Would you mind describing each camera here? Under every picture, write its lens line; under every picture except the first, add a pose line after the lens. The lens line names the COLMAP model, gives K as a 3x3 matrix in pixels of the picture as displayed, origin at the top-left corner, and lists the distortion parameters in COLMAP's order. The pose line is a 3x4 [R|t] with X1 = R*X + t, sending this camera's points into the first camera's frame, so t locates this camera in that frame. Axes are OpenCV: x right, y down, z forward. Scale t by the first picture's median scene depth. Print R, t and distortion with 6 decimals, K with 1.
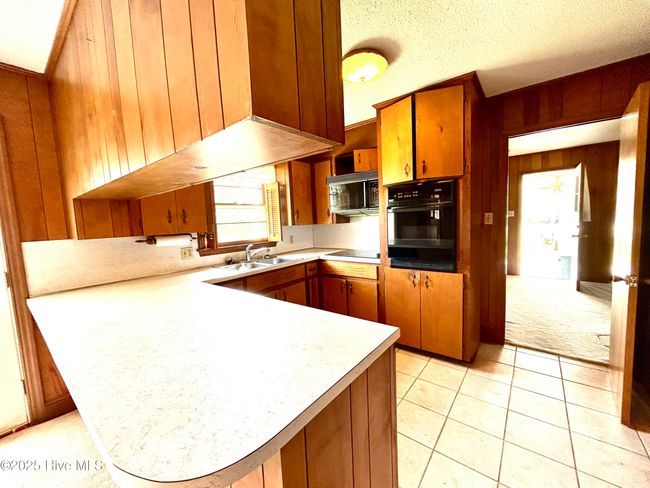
lens RADIAL K [[262.6, 0, 326.3], [0, 262.6, 242.0], [0, 0, 1]] dist [0.001308, -0.001090]
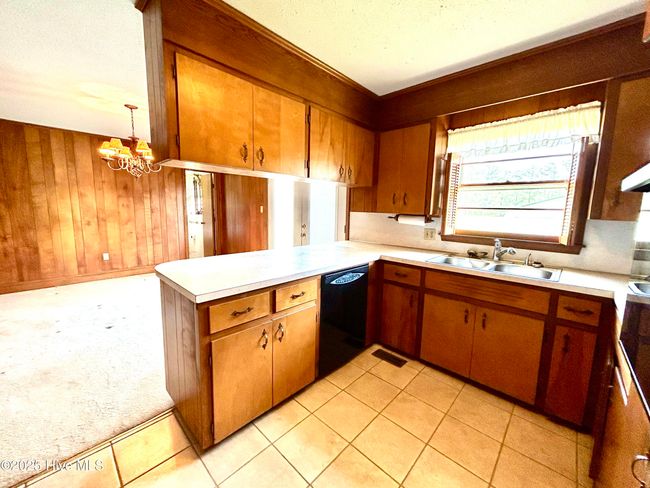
lens RADIAL K [[262.6, 0, 324.5], [0, 262.6, 241.8], [0, 0, 1]] dist [0.001308, -0.001090]
pose [[-0.095798, 0.169573, -0.980851, 0.549119], [-0.106032, 0.978038, 0.179442, -0.072730], [0.989737, 0.121192, -0.075714, 0.674370]]
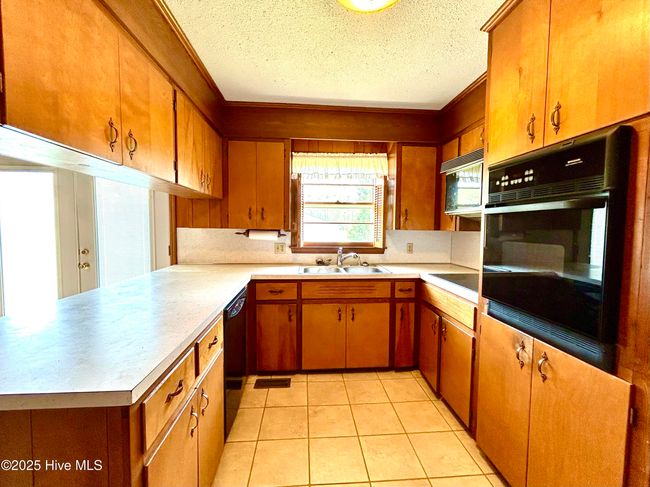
lens RADIAL K [[278.5, 0, 324.4], [0, 278.5, 241.1], [0, 0, 1]] dist [0.003391, 0.000613]
pose [[0.676109, 0.090061, -0.731277, 0.430815], [-0.104602, 0.994181, 0.025728, -0.035431], [0.729339, 0.059098, 0.681596, 0.355734]]
